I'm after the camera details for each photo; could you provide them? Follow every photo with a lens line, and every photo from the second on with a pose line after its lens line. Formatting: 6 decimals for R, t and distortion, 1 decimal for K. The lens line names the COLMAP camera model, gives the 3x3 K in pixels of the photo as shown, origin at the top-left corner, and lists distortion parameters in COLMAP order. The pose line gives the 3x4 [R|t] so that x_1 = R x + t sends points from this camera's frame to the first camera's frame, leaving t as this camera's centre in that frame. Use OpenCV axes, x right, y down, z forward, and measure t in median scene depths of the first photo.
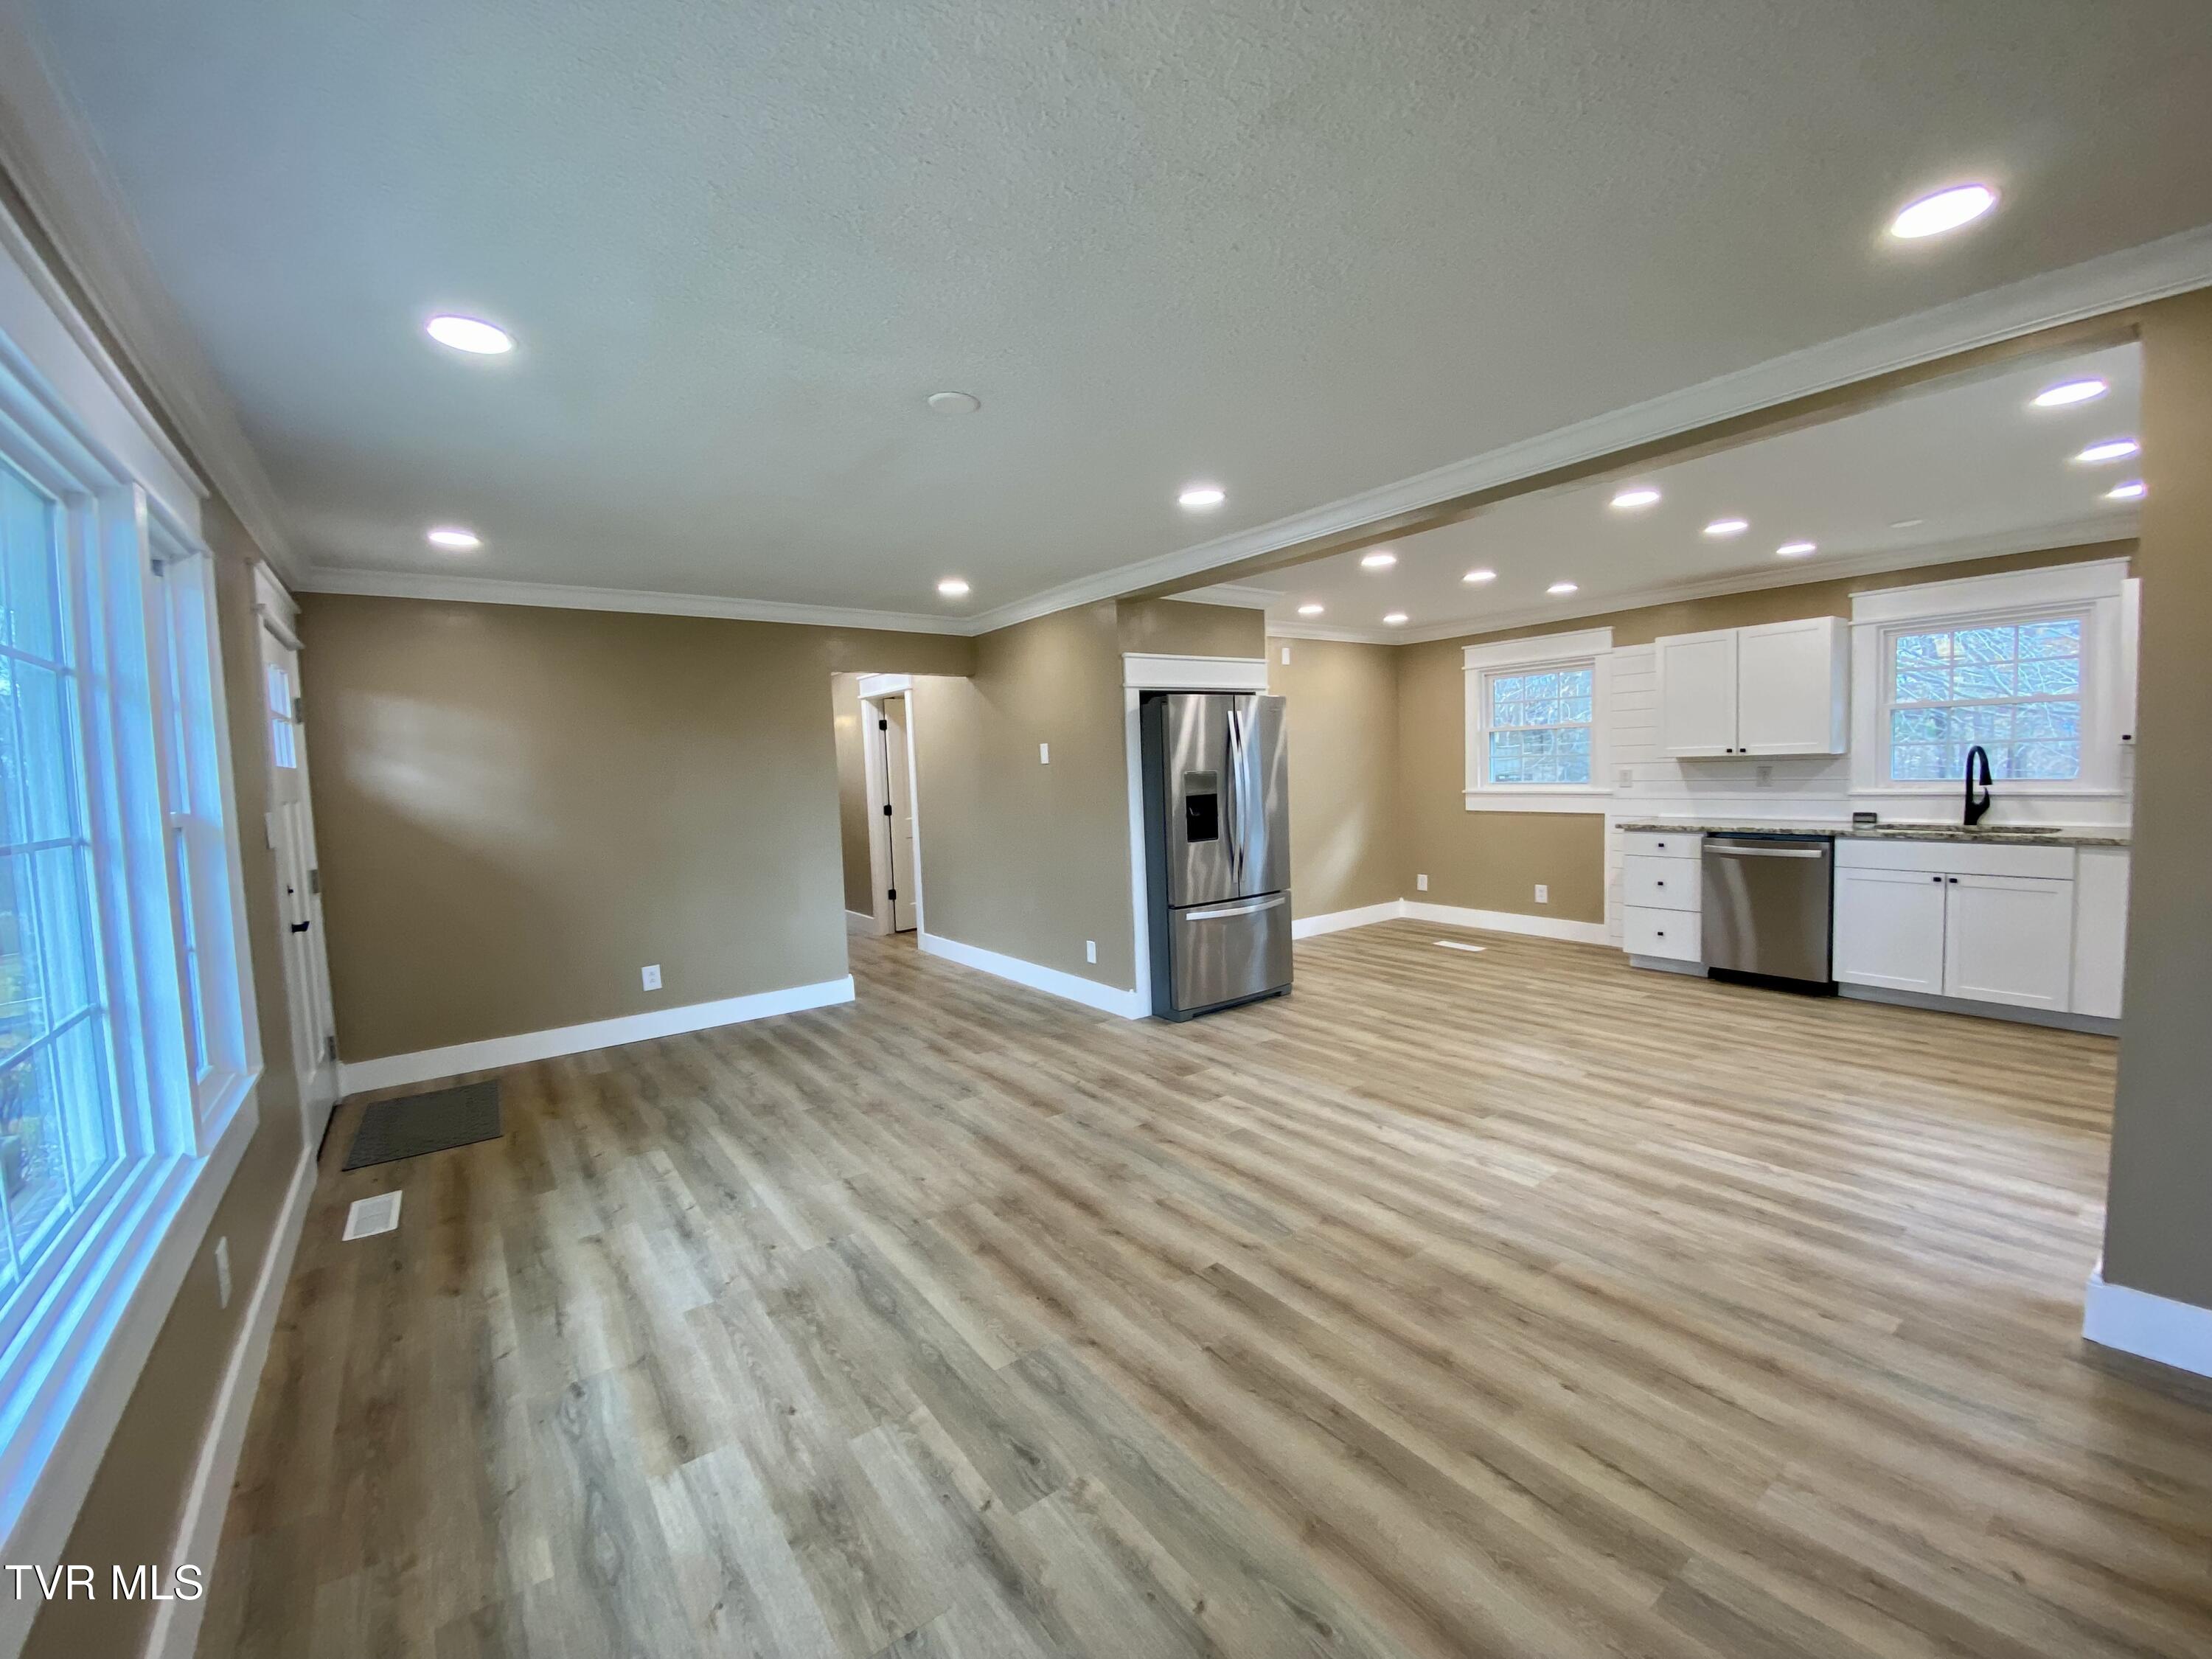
lens RADIAL K [[906.1, 0, 1101.8], [0, 906.1, 824.8], [0, 0, 1]] dist [0.016740, -0.019259]
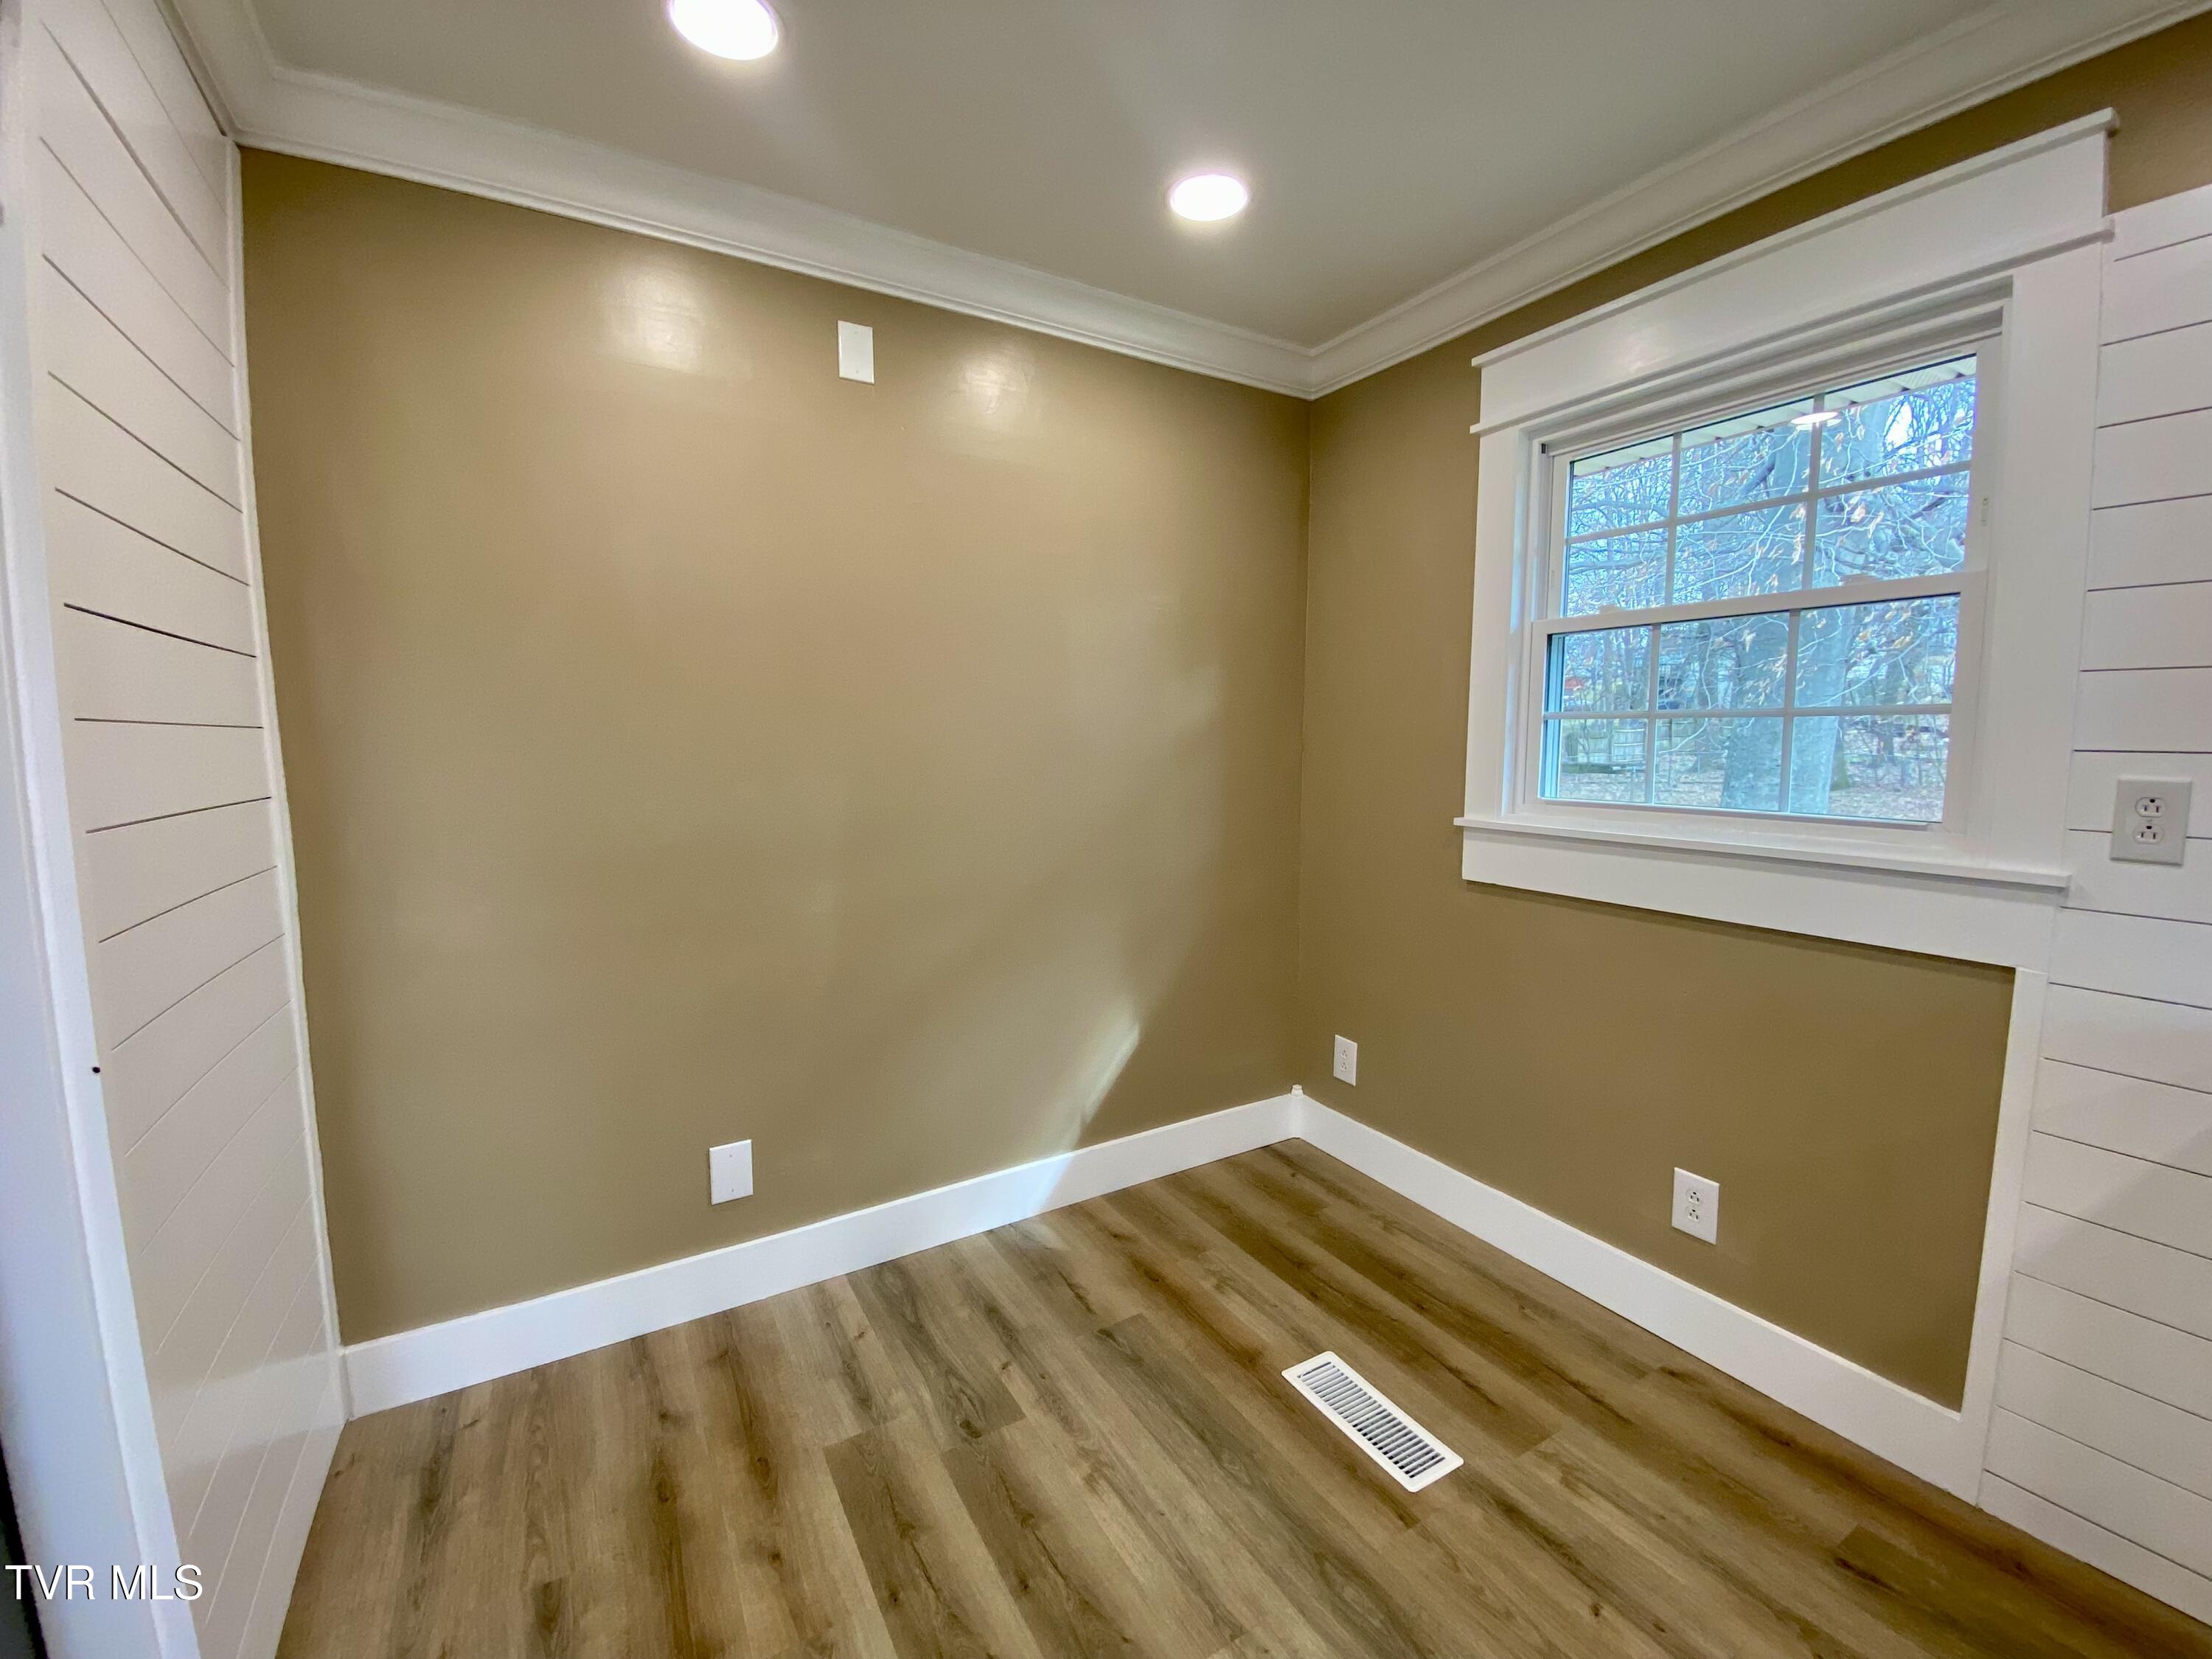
lens RADIAL K [[906.1, 0, 1101.8], [0, 906.1, 824.8], [0, 0, 1]] dist [0.016740, -0.019259]
pose [[0.993785, 0.040652, -0.103631, 0.513187], [-0.037900, 0.998878, 0.028385, -0.067908], [0.104669, -0.024281, 0.994211, 1.111131]]
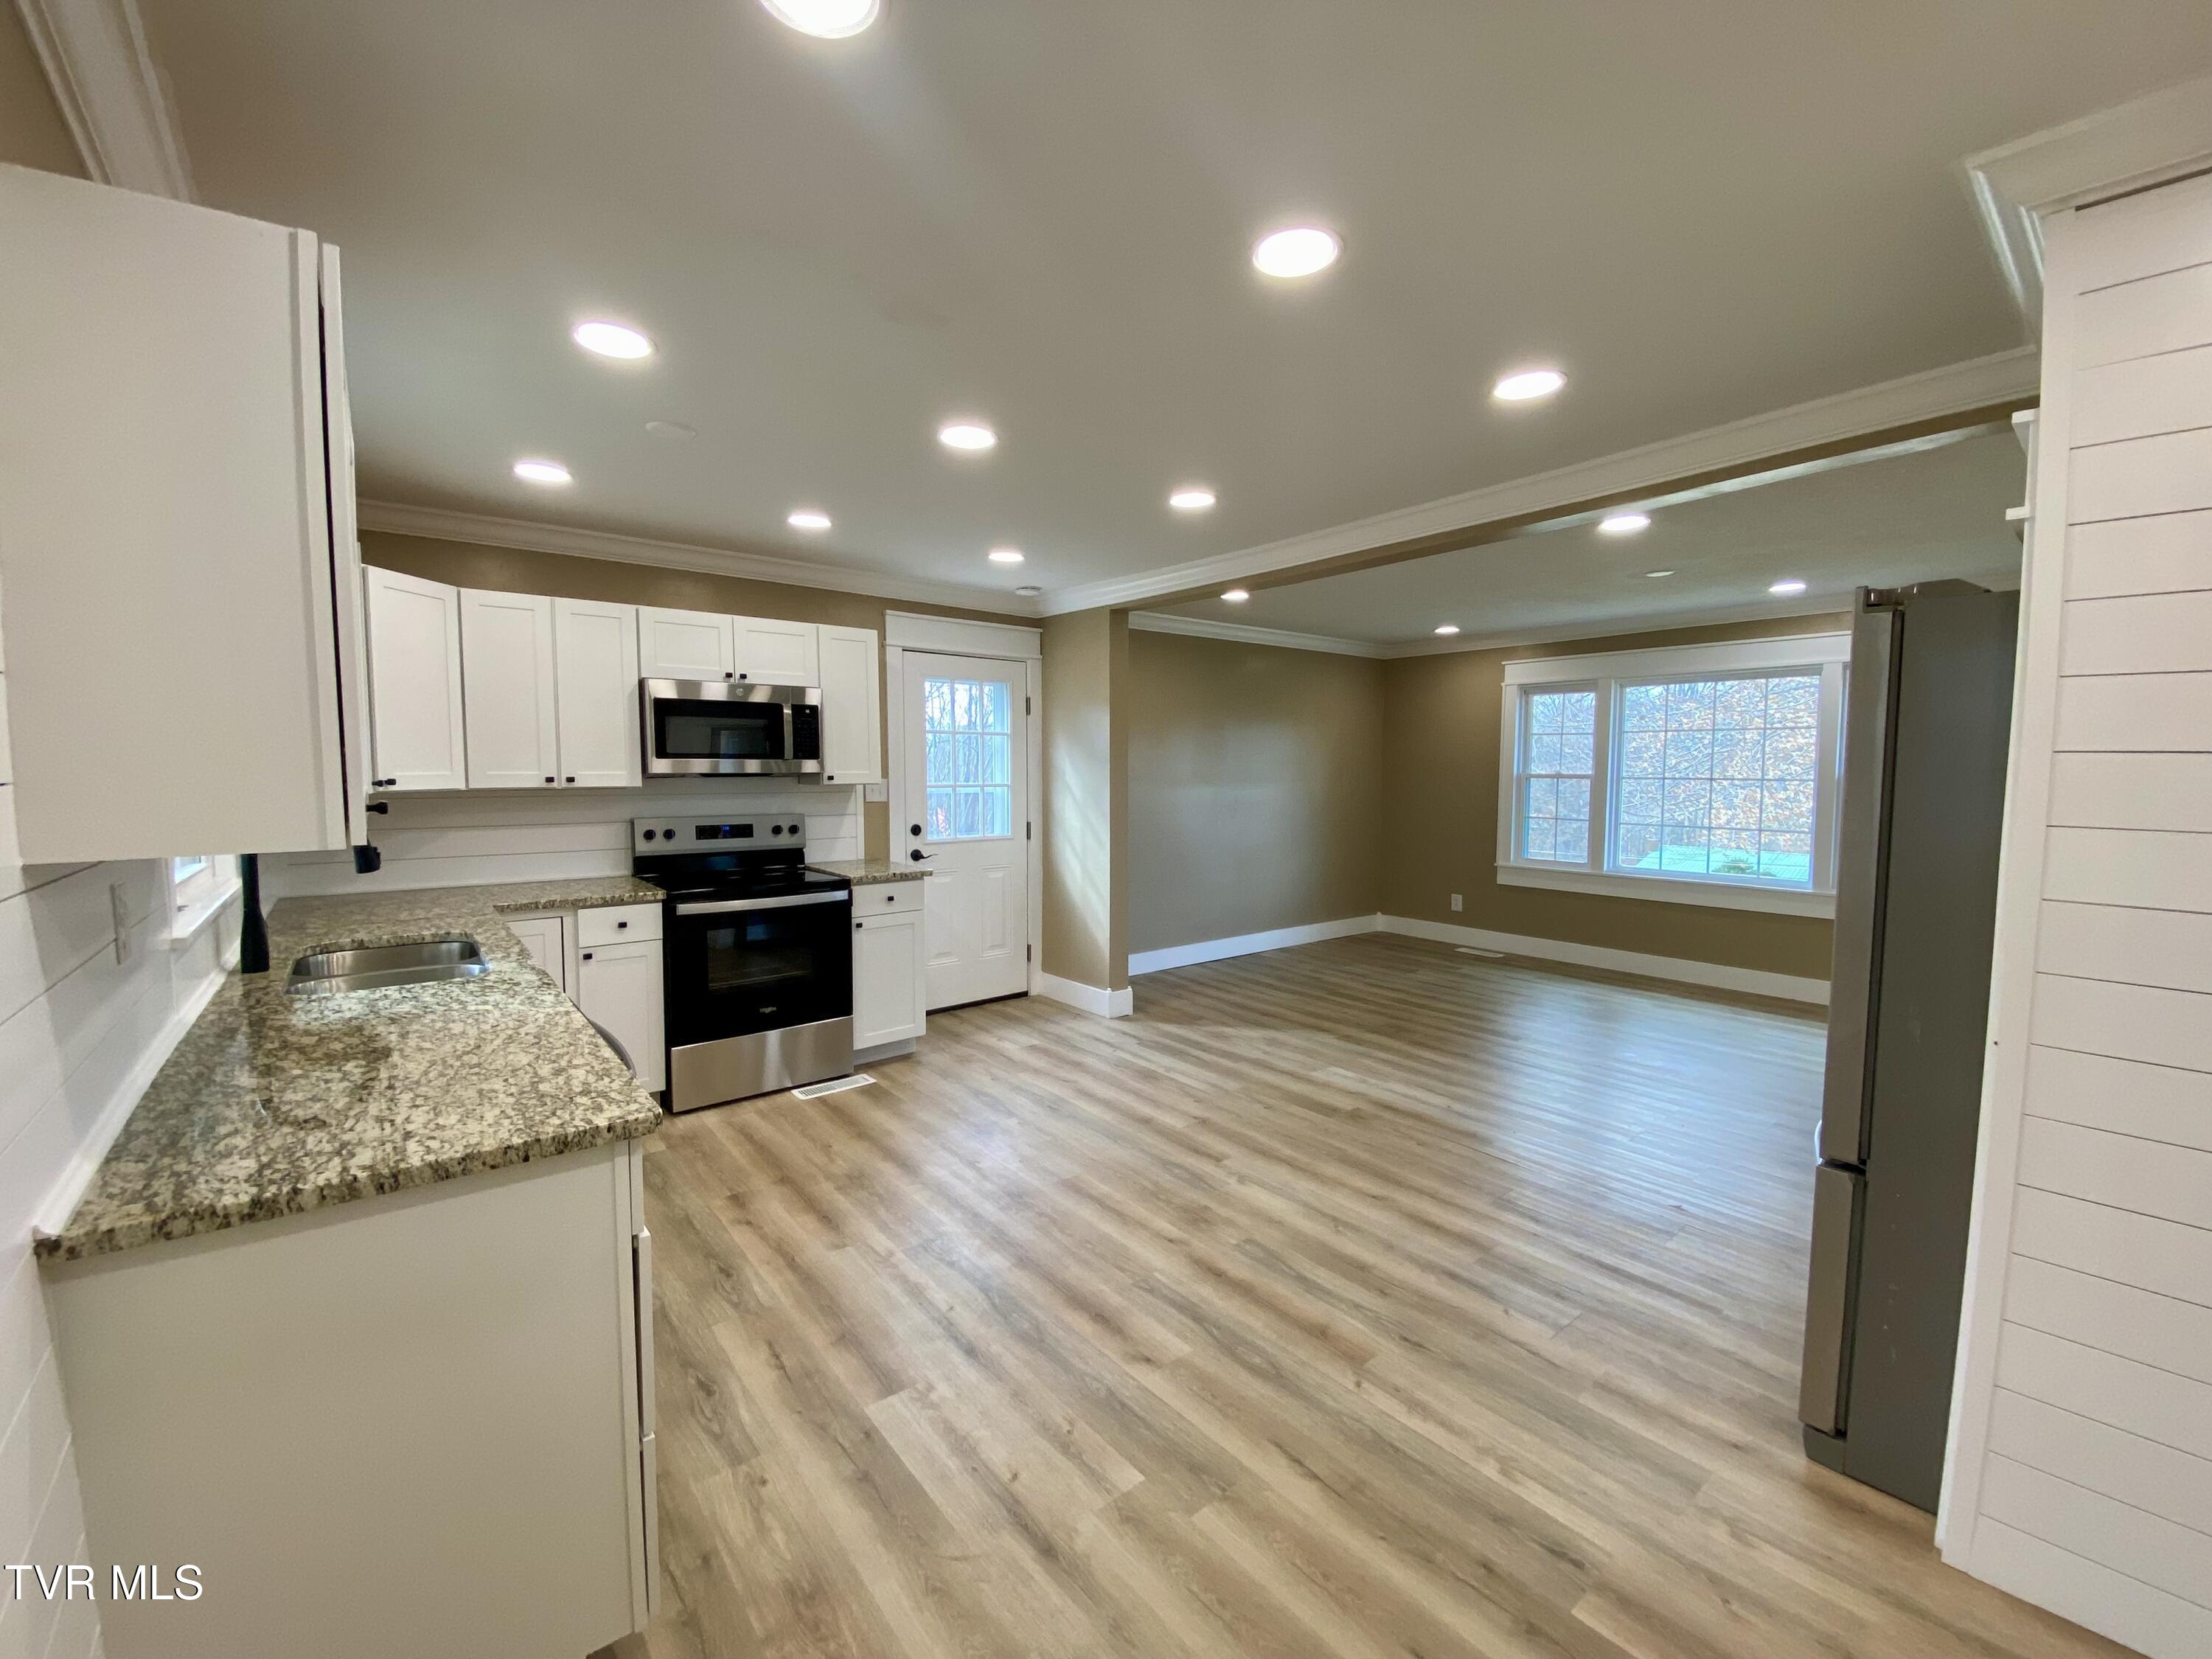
lens RADIAL K [[889.5, 0, 1112.6], [0, 889.5, 824.5], [0, 0, 1]] dist [0.009291, -0.014910]
pose [[-0.998337, 0.035482, -0.045443, 0.606573], [0.029023, 0.990332, 0.135645, -0.134772], [0.049817, 0.134100, -0.989715, 1.619806]]
